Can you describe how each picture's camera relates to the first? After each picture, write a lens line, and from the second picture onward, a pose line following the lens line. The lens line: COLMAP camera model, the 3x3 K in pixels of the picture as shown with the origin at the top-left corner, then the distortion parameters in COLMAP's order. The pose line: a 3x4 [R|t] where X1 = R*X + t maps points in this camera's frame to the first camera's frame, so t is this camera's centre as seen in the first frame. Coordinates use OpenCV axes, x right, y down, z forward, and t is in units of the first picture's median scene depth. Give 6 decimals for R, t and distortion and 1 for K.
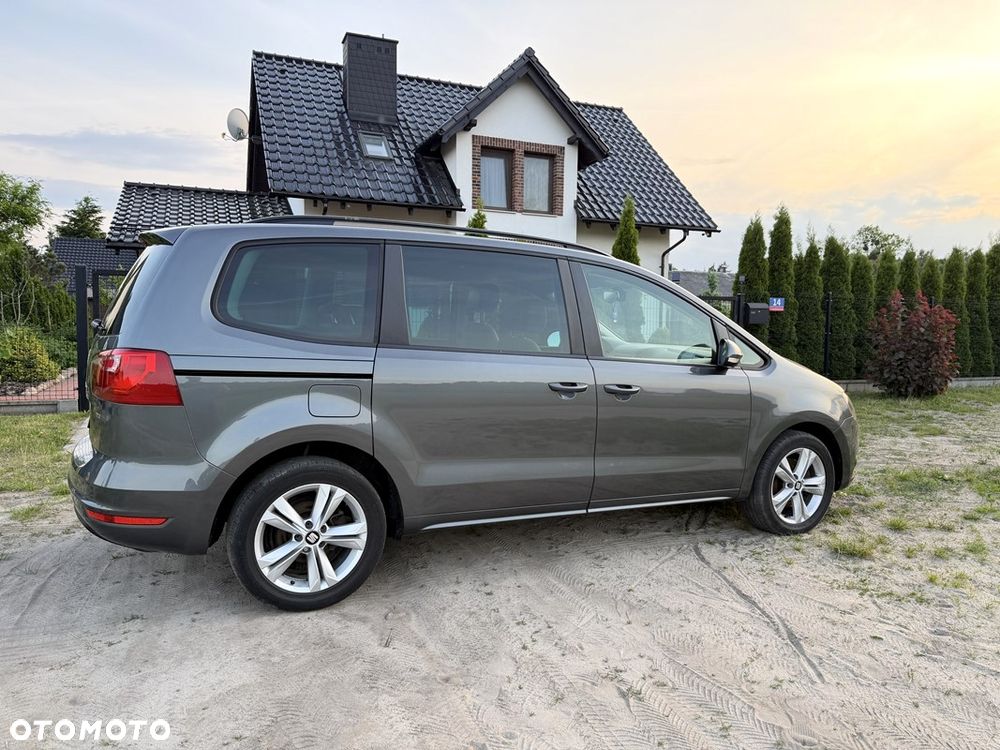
lens RADIAL K [[702.3, 0, 504.1], [0, 702.3, 381.8], [0, 0, 1]] dist [0.034487, -0.045971]
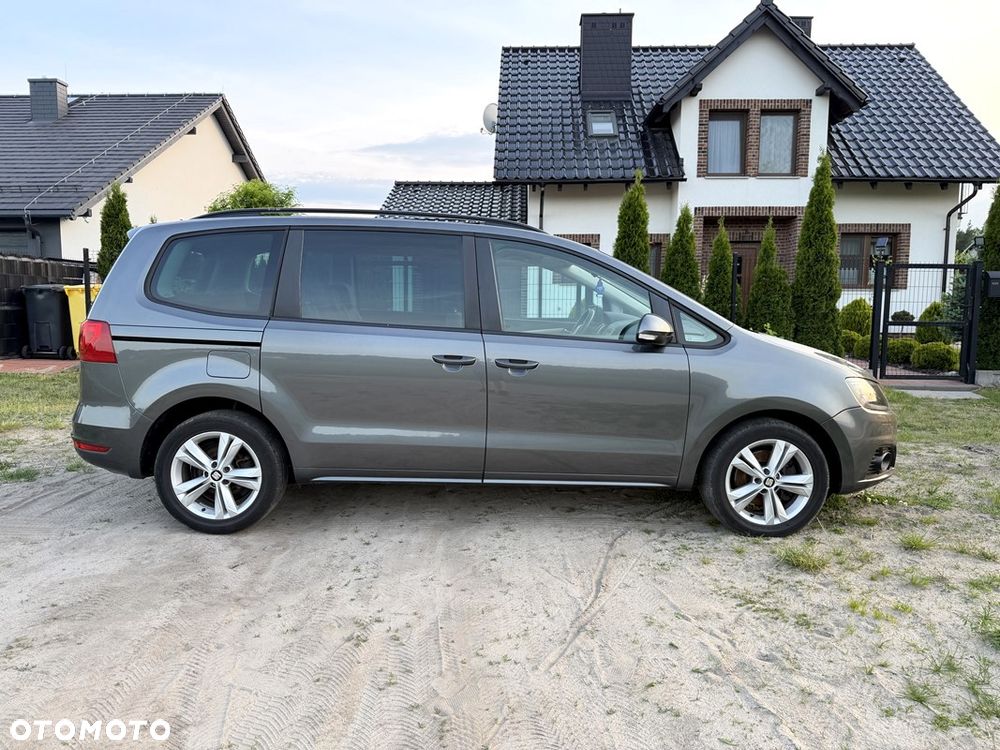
lens RADIAL K [[702.3, 0, 493.1], [0, 702.3, 380.6], [0, 0, 1]] dist [0.034487, -0.045971]
pose [[0.905053, 0.039398, -0.423470, 0.122798], [-0.027218, 0.999024, 0.034774, 0.000171], [0.424427, -0.019946, 0.905243, 0.017511]]
